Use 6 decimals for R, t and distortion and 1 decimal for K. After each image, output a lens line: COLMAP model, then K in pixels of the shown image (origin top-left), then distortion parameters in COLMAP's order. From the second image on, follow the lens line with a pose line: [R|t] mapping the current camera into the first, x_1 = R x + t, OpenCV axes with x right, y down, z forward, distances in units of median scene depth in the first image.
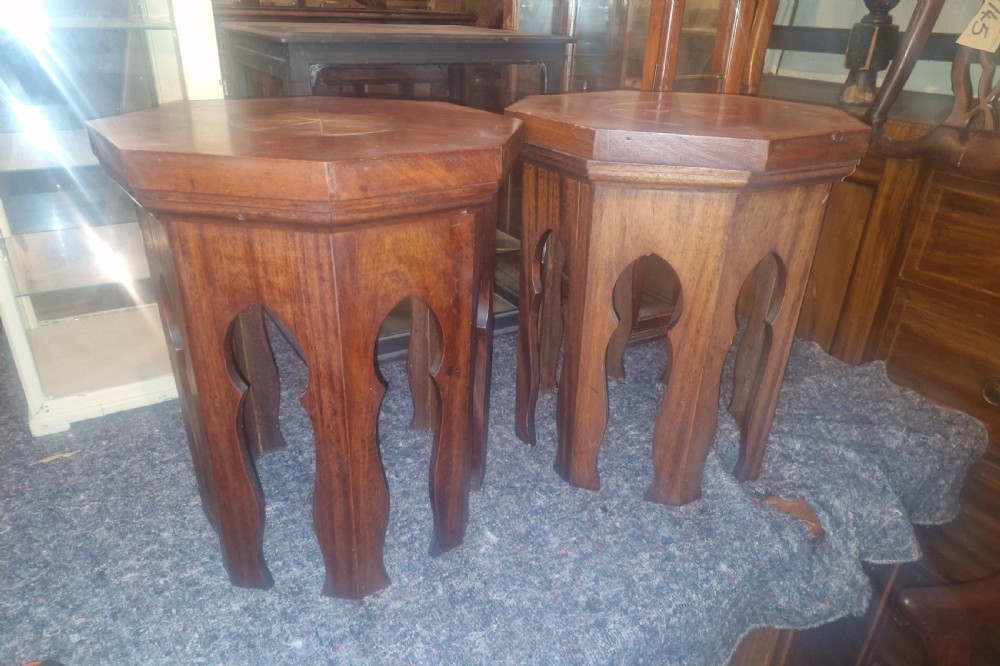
lens RADIAL K [[695.2, 0, 492.2], [0, 695.2, 363.5], [0, 0, 1]] dist [0.060387, -0.062810]
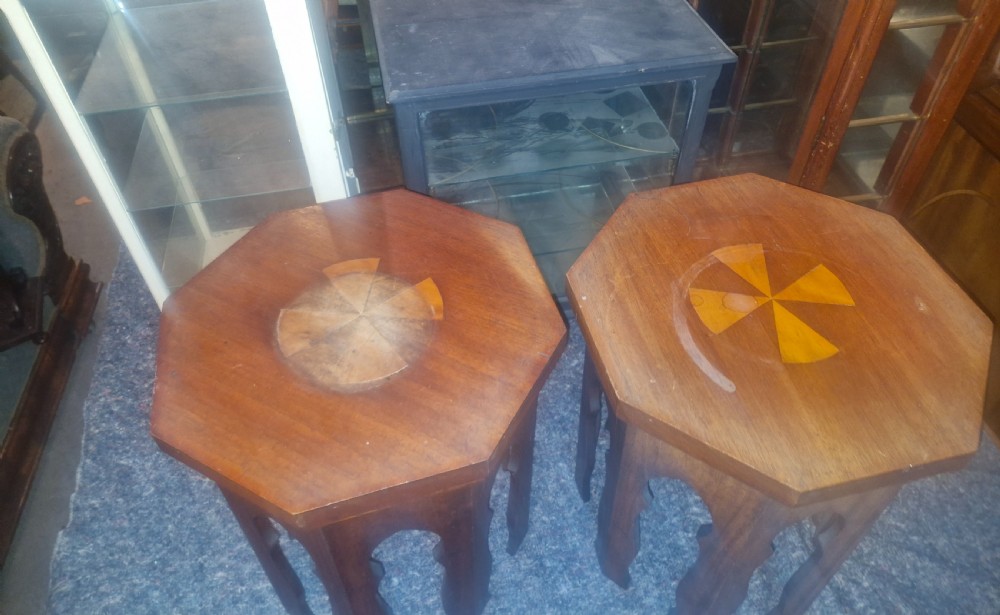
lens RADIAL K [[708.0, 0, 497.1], [0, 708.0, 226.4], [0, 0, 1]] dist [0.011339, -0.011930]
pose [[0.941567, 0.195547, -0.274250, 0.181926], [-0.117400, 0.953688, 0.276941, -0.694833], [0.315704, -0.228562, 0.920918, 0.115474]]
